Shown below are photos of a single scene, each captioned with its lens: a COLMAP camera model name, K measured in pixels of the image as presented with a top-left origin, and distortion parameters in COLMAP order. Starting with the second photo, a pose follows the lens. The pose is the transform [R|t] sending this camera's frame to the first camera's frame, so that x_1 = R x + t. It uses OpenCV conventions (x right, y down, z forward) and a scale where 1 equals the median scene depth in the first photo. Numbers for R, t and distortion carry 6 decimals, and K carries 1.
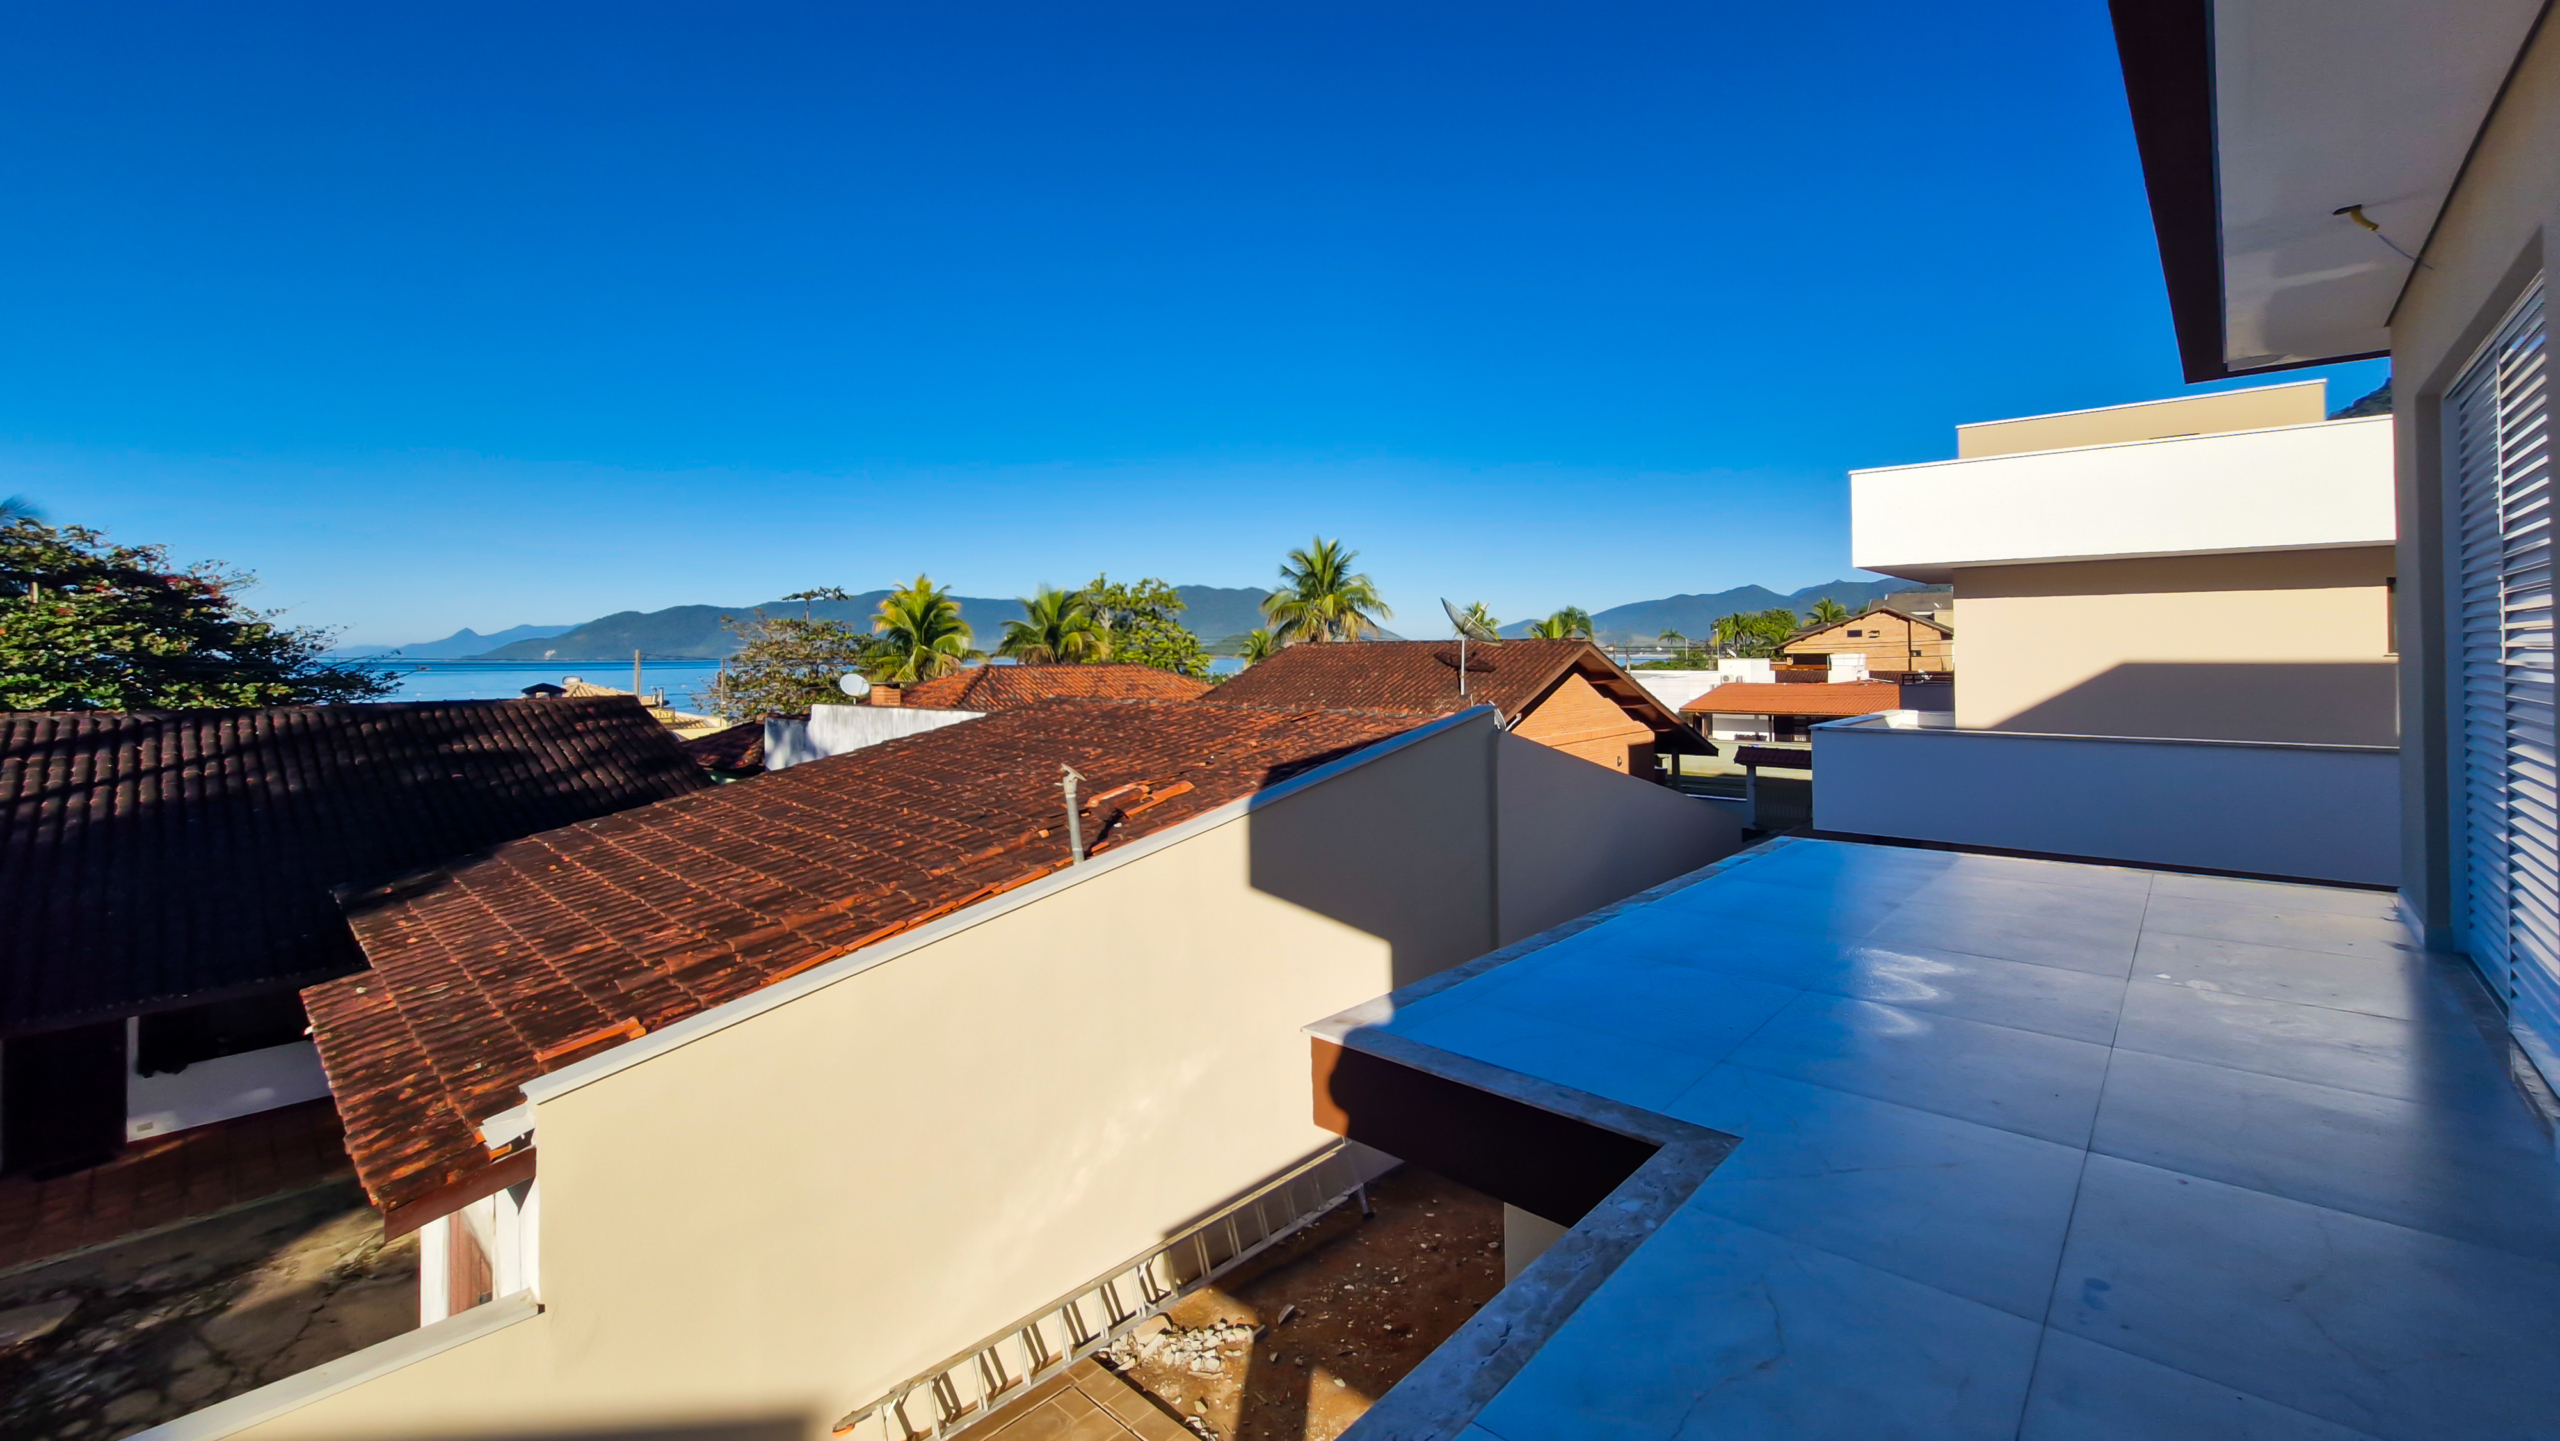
lens RADIAL K [[1034.4, 0, 1281.6], [0, 1034.4, 632.0], [0, 0, 1]] dist [0.001943, -0.000045]
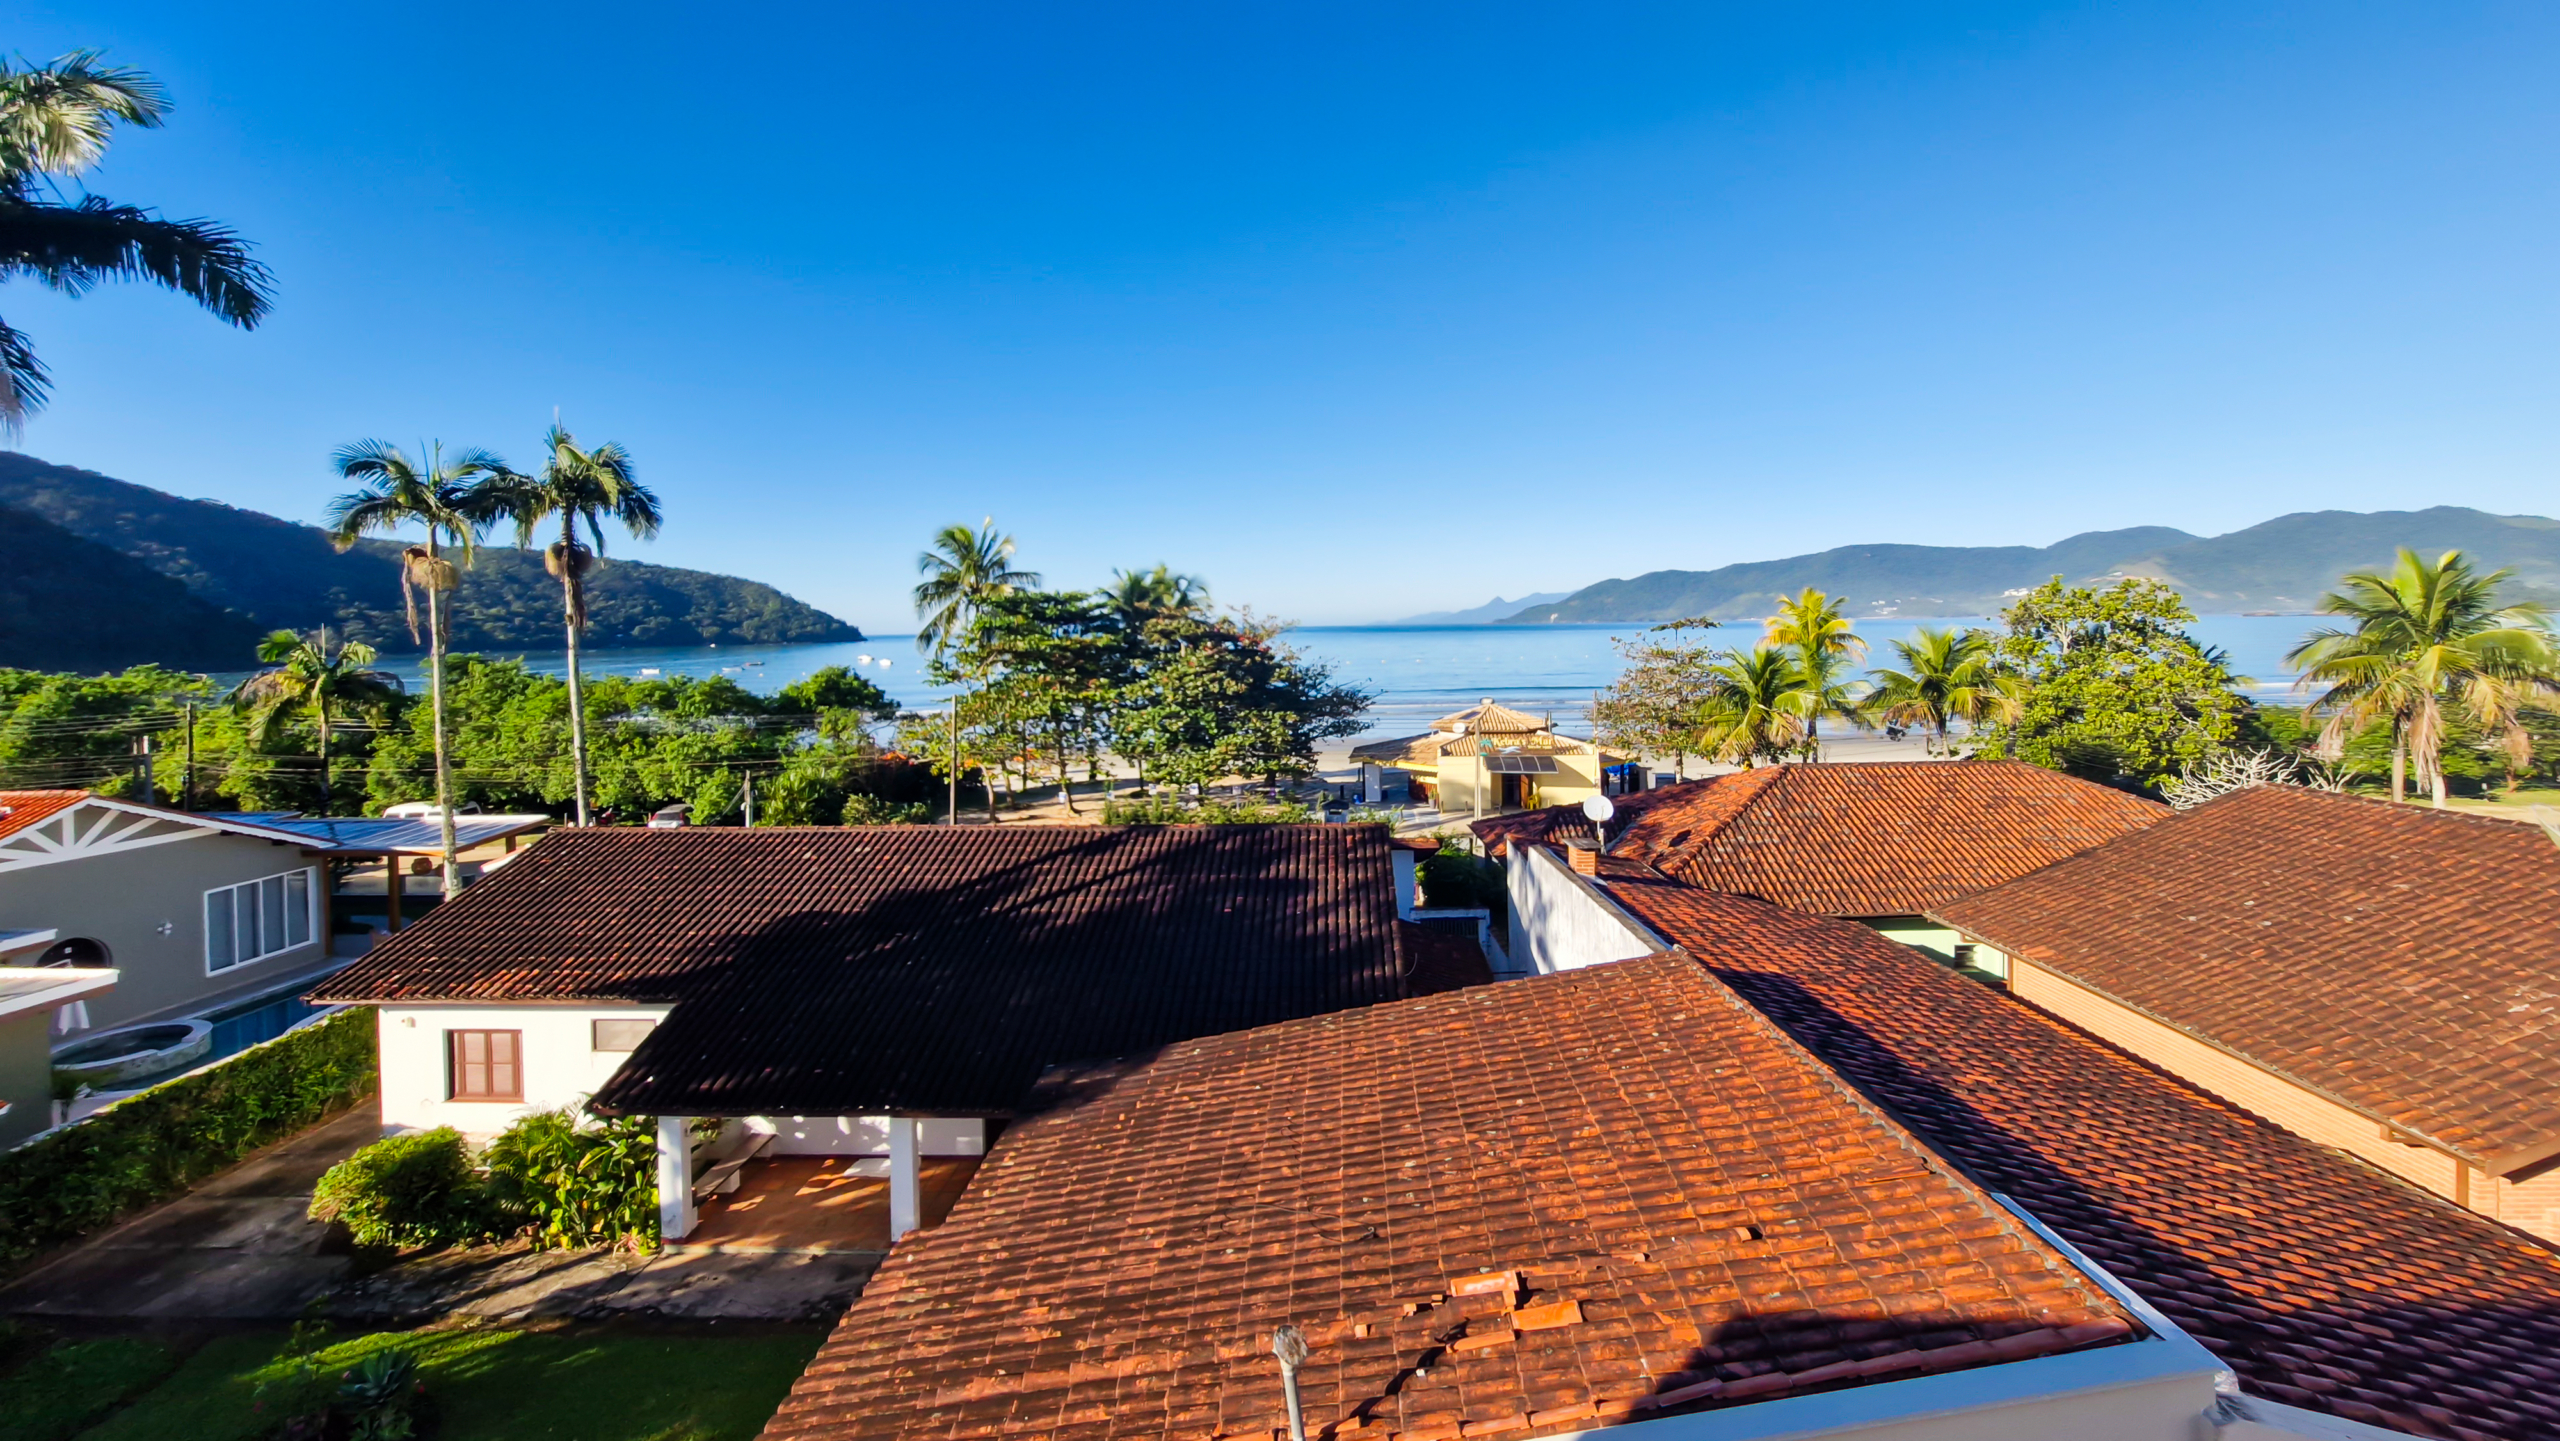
lens RADIAL K [[1036.6, 0, 1282.8], [0, 1036.6, 629.9], [0, 0, 1]] dist [0.000646, -0.000409]
pose [[0.647011, -0.001986, -0.762478, 0.075988], [0.029290, 0.999323, 0.022252, -0.082420], [0.761918, -0.036730, 0.646631, 0.085717]]
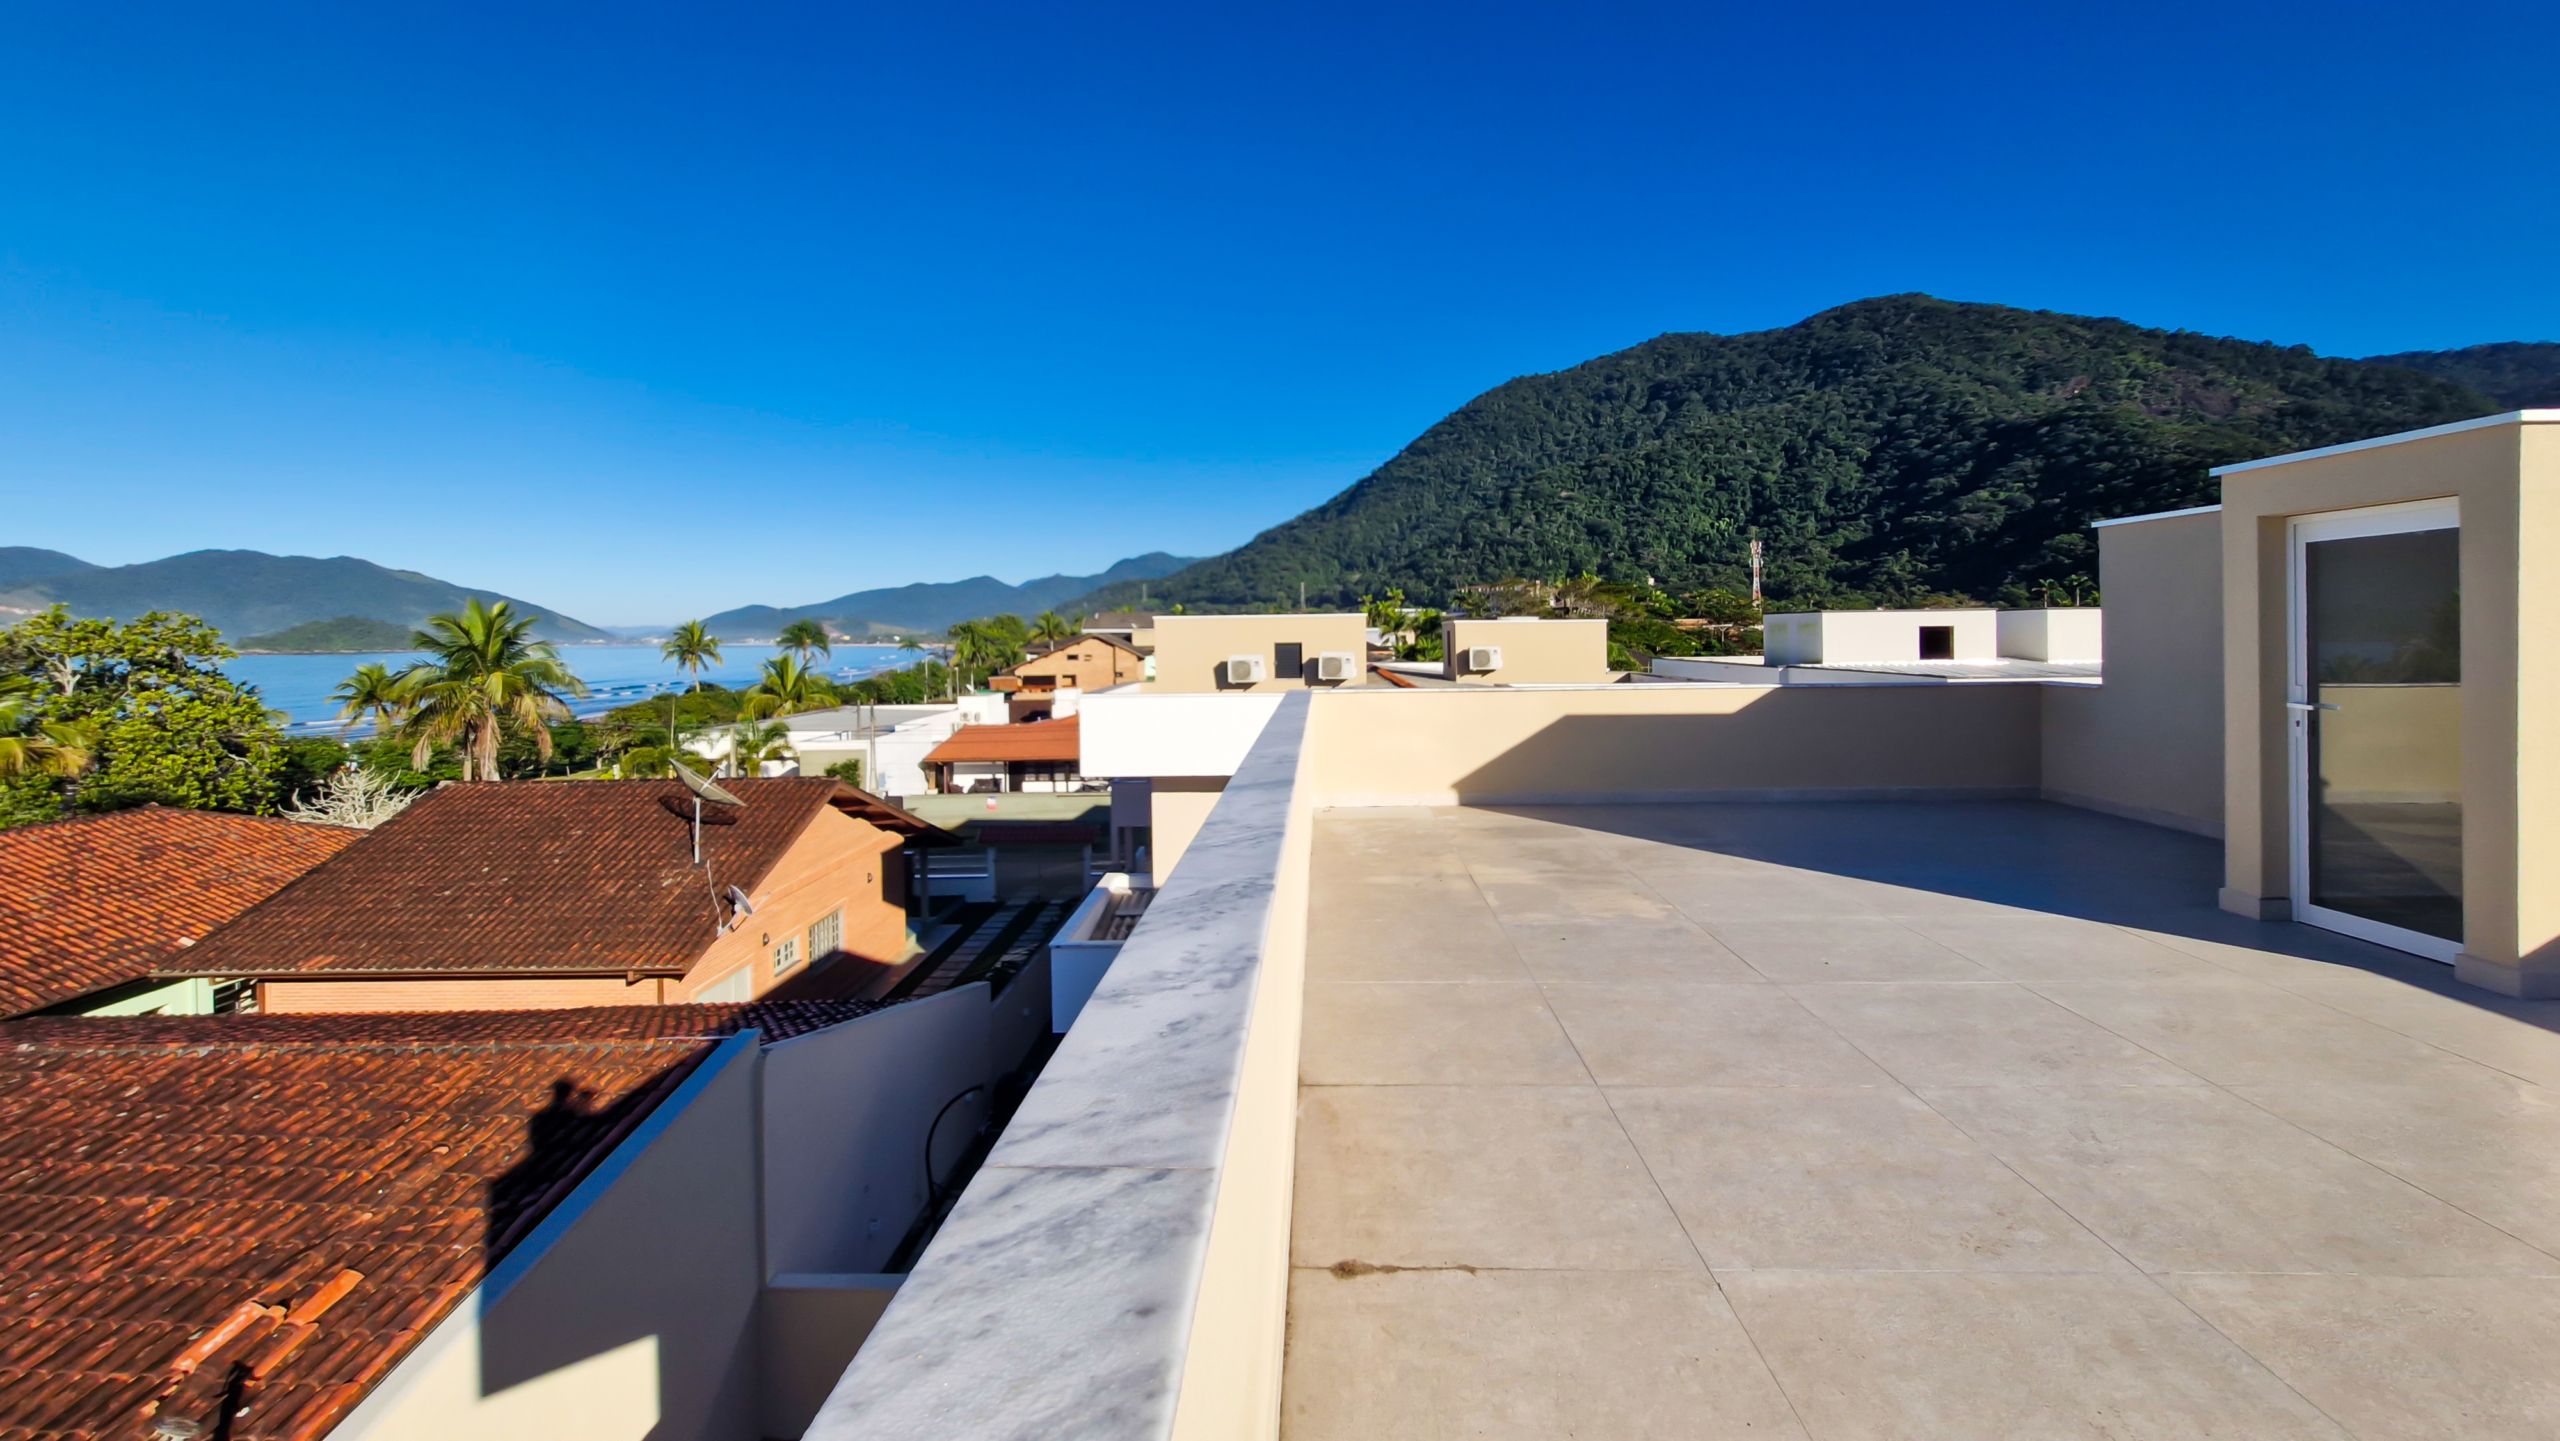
lens RADIAL K [[1035.0, 0, 1283.8], [0, 1035.0, 636.0], [0, 0, 1]] dist [0.005937, -0.003562]
pose [[0.759408, -0.001363, 0.650613, -0.014617], [-0.008117, 0.999900, 0.011569, -0.082556], [-0.650564, -0.014067, 0.759322, -0.015339]]
